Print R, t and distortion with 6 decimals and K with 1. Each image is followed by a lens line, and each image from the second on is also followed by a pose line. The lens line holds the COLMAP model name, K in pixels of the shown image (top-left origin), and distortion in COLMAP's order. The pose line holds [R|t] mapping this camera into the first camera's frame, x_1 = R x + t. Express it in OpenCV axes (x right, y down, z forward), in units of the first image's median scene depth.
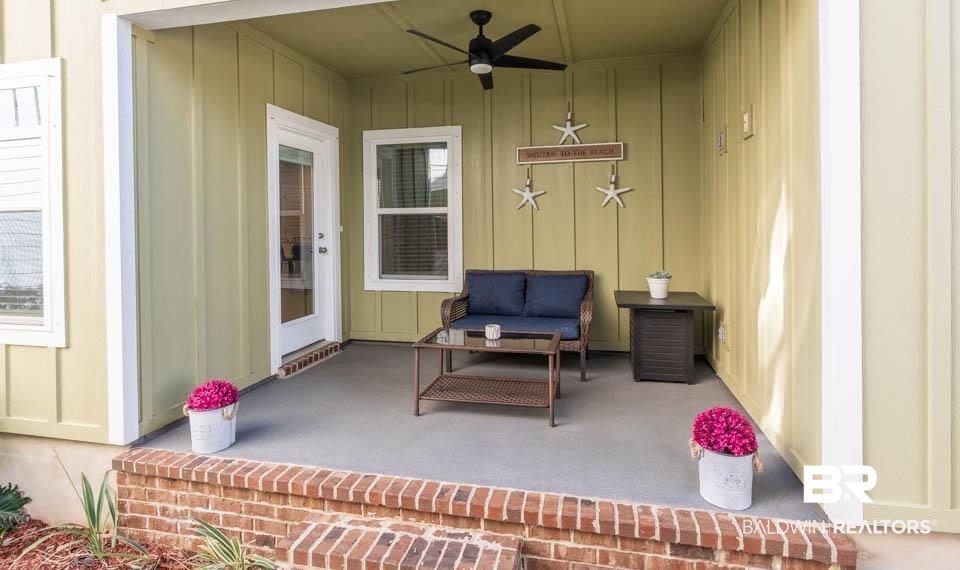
lens RADIAL K [[470.2, 0, 495.8], [0, 470.2, 223.8], [0, 0, 1]] dist [-0.003914, 0.000839]
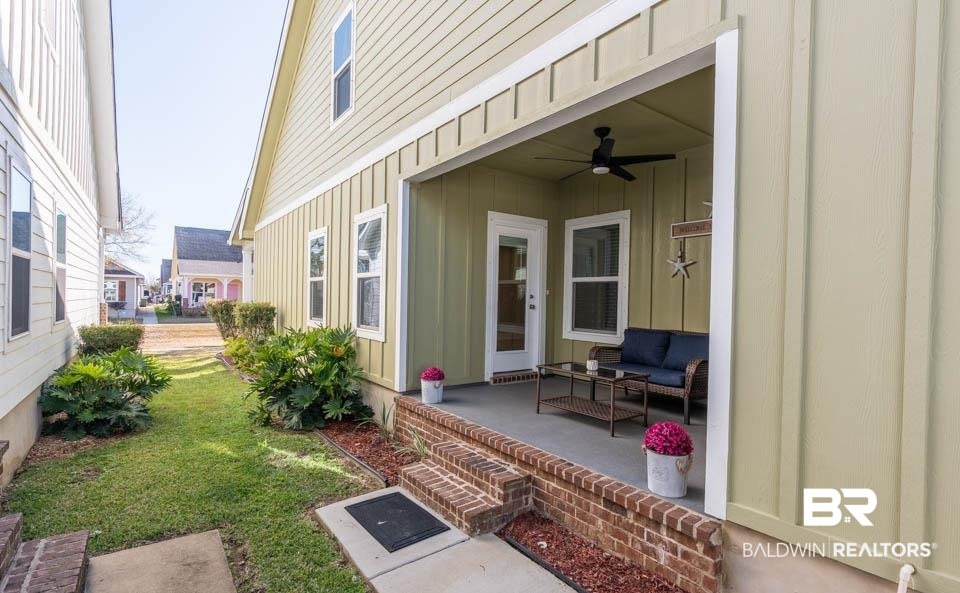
lens RADIAL K [[442.4, 0, 480.3], [0, 442.4, 297.3], [0, 0, 1]] dist [0.002043, 0.000062]
pose [[0.757267, 0.025361, -0.652613, 0.603471], [-0.027681, 0.999594, 0.006725, 0.034442], [0.652518, 0.012972, 0.757662, -0.190428]]
